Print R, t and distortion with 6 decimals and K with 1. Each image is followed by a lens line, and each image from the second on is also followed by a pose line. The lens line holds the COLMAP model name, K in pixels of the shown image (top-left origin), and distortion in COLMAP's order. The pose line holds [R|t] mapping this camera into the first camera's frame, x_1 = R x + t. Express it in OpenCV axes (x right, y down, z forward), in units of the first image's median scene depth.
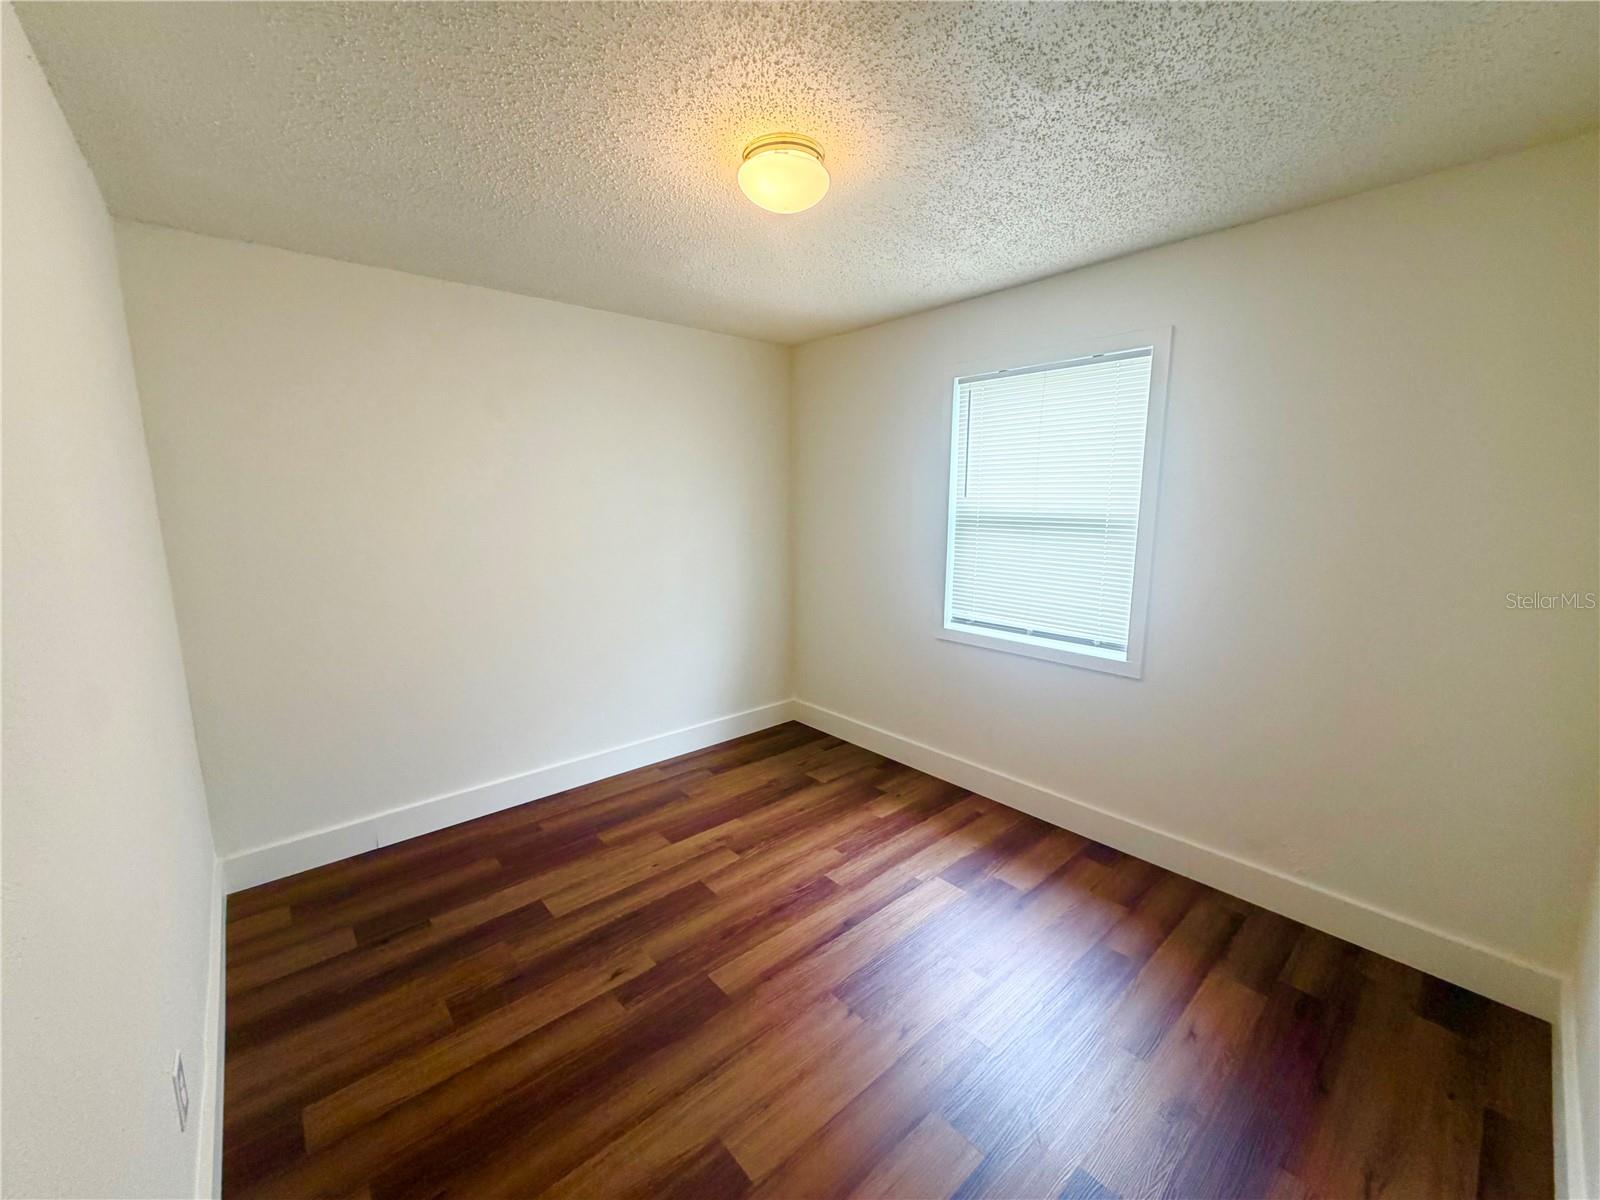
lens RADIAL K [[635.5, 0, 797.9], [0, 635.5, 603.2], [0, 0, 1]] dist [0.000716, 0.000292]
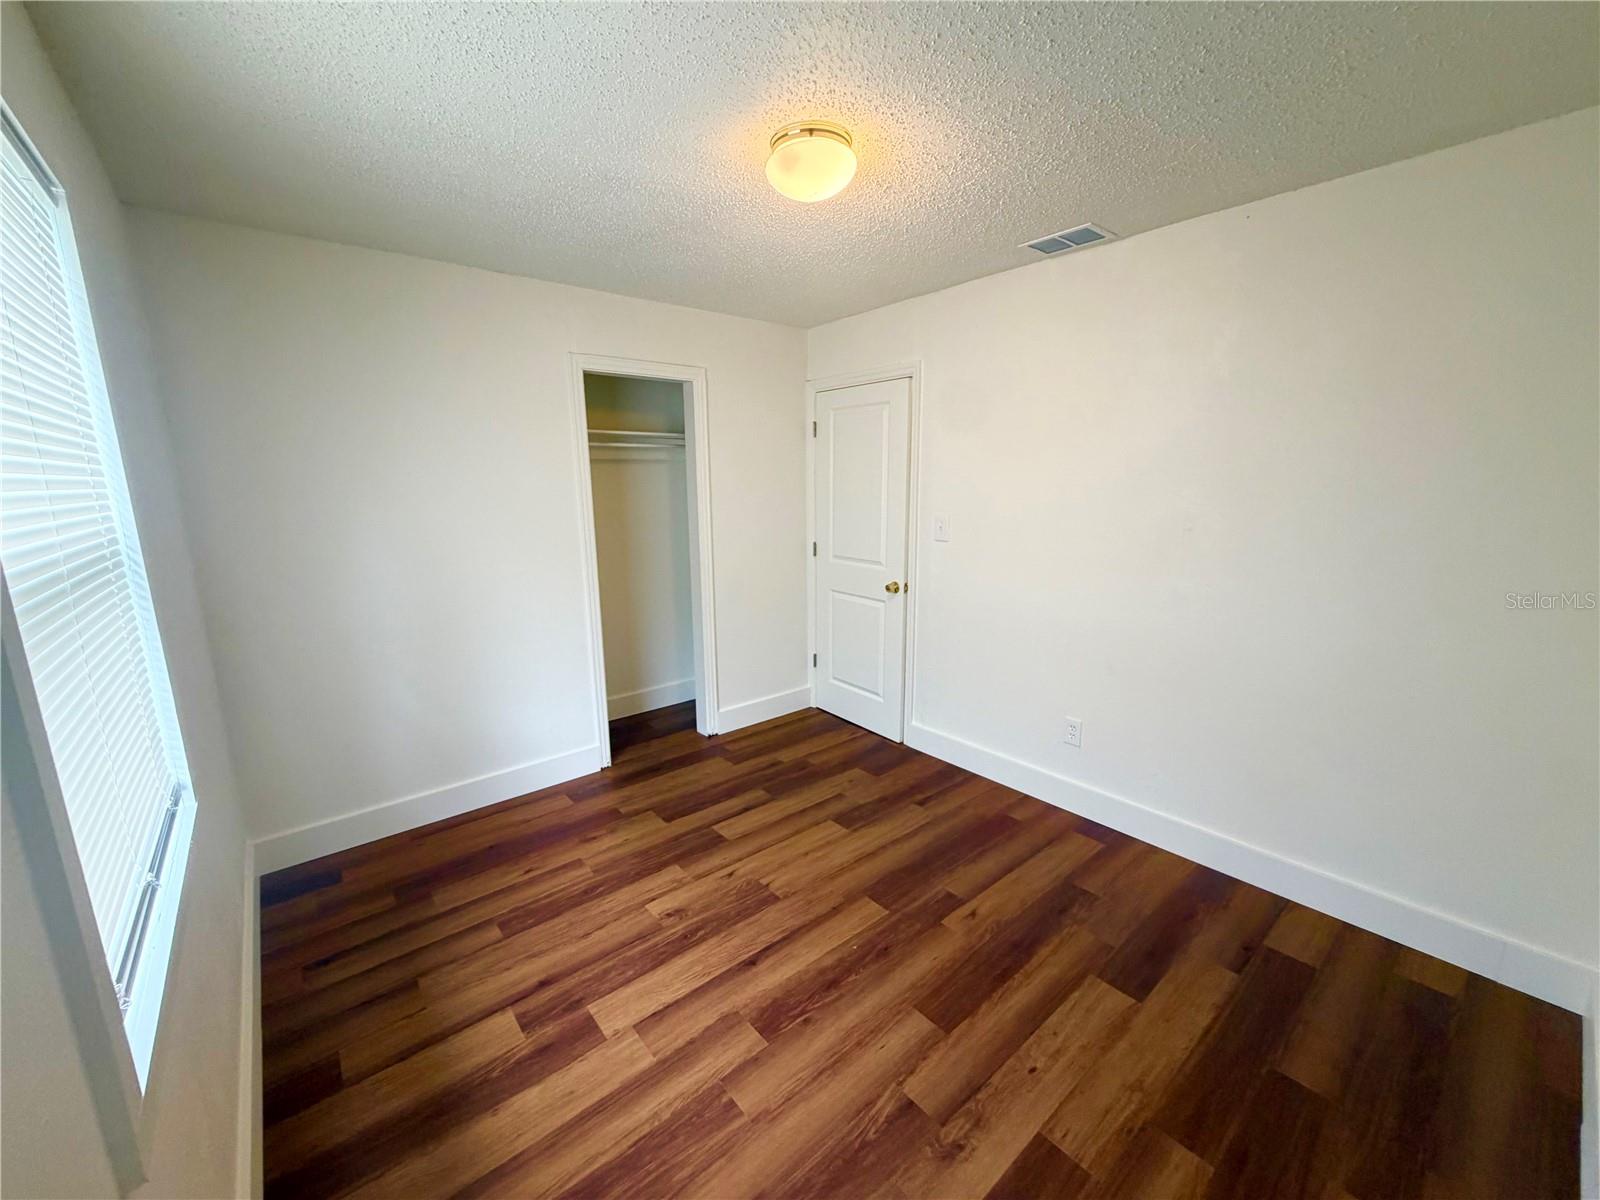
lens RADIAL K [[635.5, 0, 797.9], [0, 635.5, 603.2], [0, 0, 1]] dist [0.000716, 0.000292]
pose [[-0.999598, 0.010868, 0.026173, -0.014734], [0.019401, 0.935614, 0.352492, -0.280902], [-0.020657, 0.352858, -0.935449, 1.631435]]
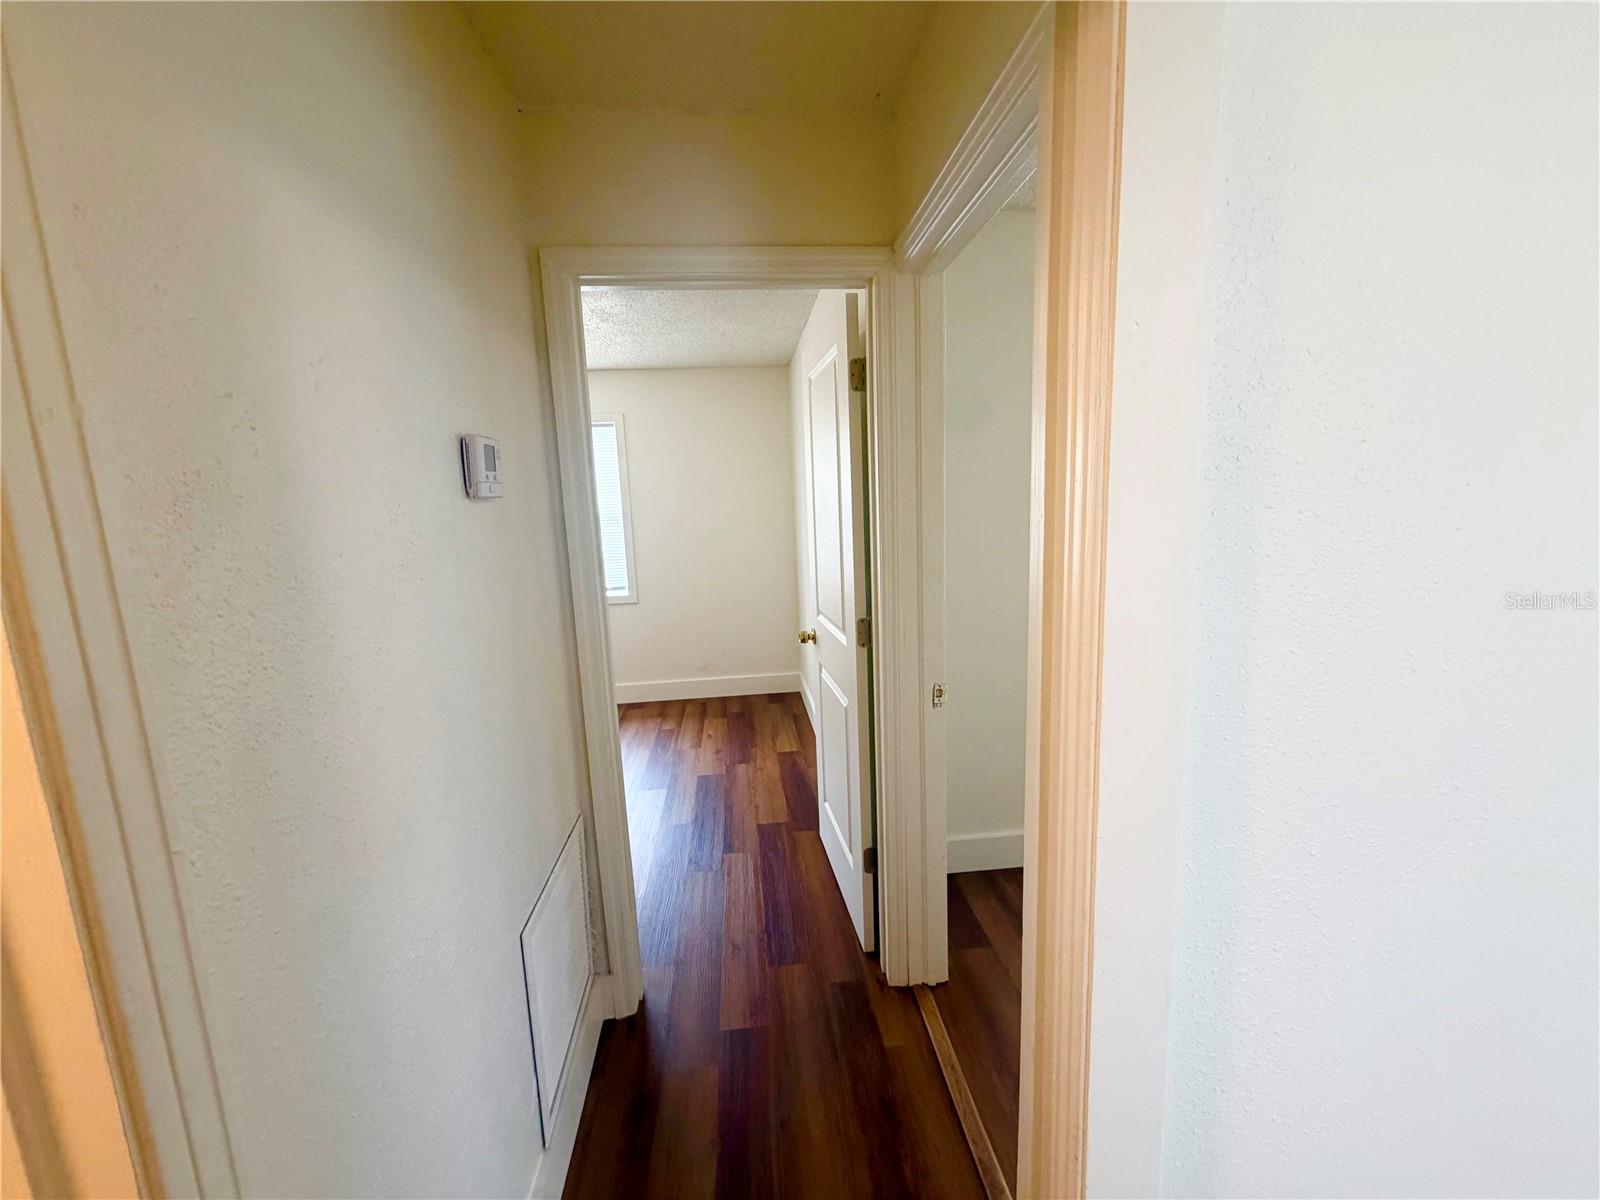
lens RADIAL K [[635.5, 0, 797.9], [0, 635.5, 603.2], [0, 0, 1]] dist [0.000716, 0.000292]
pose [[0.580055, -0.148207, 0.800981, -0.730840], [0.170965, 0.983558, 0.058180, 0.105554], [-0.796434, 0.103192, 0.595856, -0.501447]]
